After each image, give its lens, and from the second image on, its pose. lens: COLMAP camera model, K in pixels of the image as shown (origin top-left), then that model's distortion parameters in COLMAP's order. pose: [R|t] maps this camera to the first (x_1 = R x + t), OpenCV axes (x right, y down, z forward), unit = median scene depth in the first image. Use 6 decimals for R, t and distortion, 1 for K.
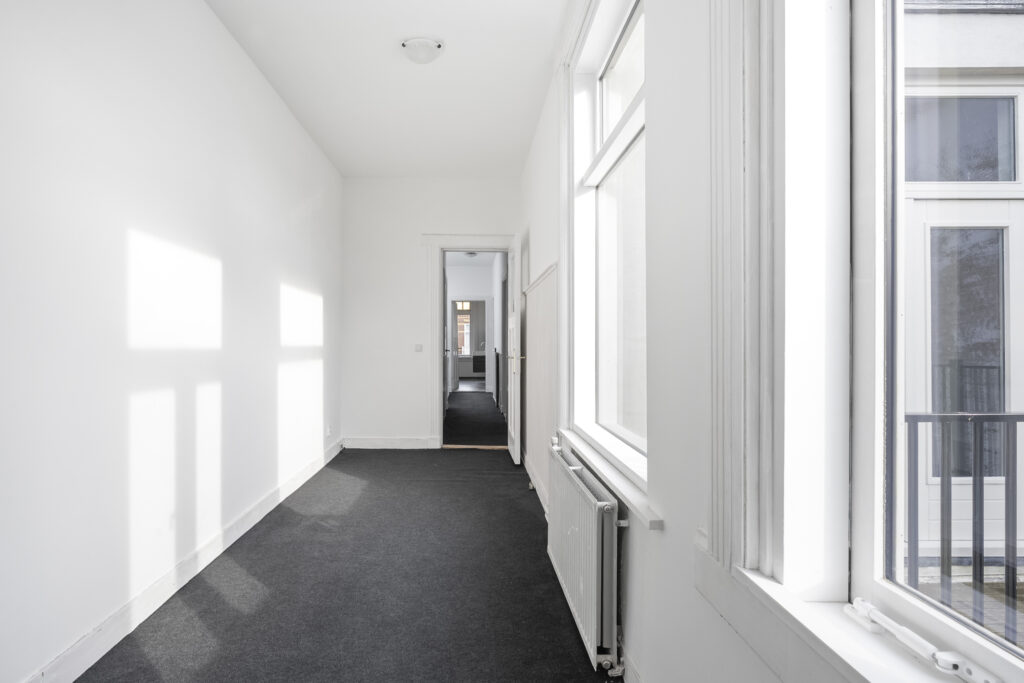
lens RADIAL K [[478.1, 0, 512.0], [0, 478.1, 339.0], [0, 0, 1]] dist [-0.005735, 0.000438]
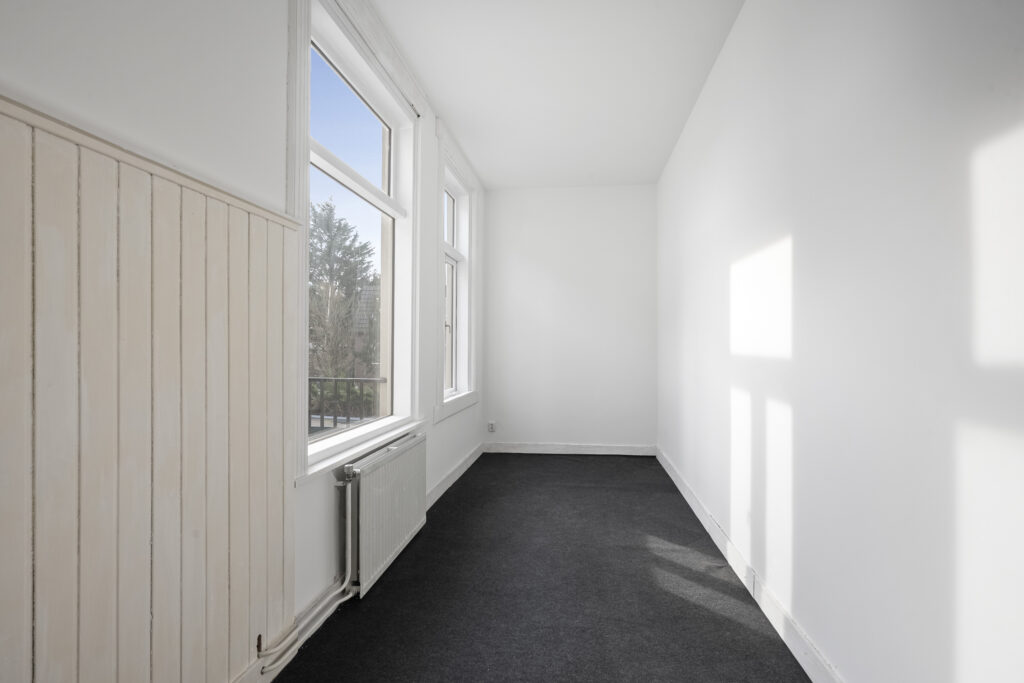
lens RADIAL K [[491.9, 0, 511.8], [0, 491.9, 344.5], [0, 0, 1]] dist [-0.000313, -0.000020]
pose [[-0.973004, -0.000818, 0.230786, -0.426850], [-0.001401, 0.999996, -0.002362, 0.007732], [-0.230783, -0.002621, -0.973002, 2.015653]]
